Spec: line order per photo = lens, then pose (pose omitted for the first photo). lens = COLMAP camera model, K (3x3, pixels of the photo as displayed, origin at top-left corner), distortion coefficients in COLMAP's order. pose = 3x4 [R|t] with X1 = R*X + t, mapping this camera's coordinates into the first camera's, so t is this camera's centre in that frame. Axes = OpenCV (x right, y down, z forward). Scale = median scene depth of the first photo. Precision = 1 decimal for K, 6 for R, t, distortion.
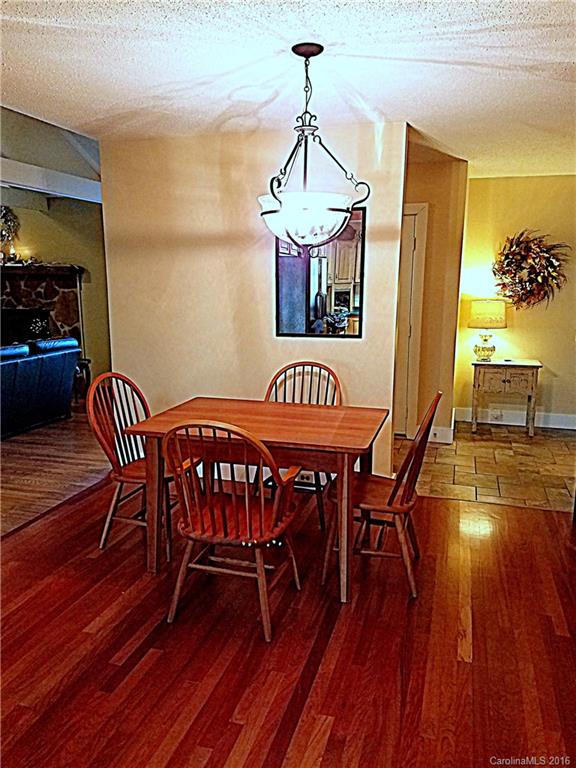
lens RADIAL K [[612.2, 0, 275.6], [0, 612.2, 366.2], [0, 0, 1]] dist [0.056064, -0.076769]
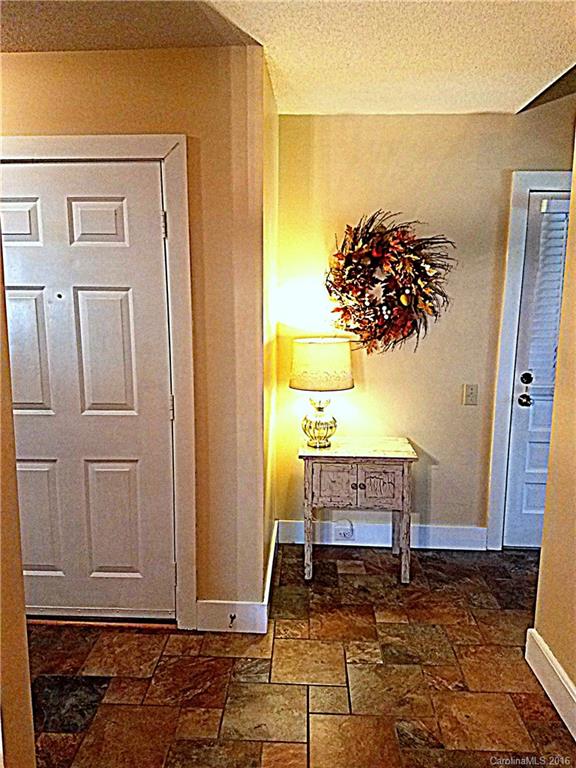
lens RADIAL K [[612.2, 0, 285.7], [0, 612.2, 386.1], [0, 0, 1]] dist [0.056064, -0.076769]
pose [[0.965325, -0.054025, 0.255398, 0.172956], [0.049826, 0.998496, 0.022890, -0.080011], [-0.256250, -0.009370, 0.966565, 0.478395]]
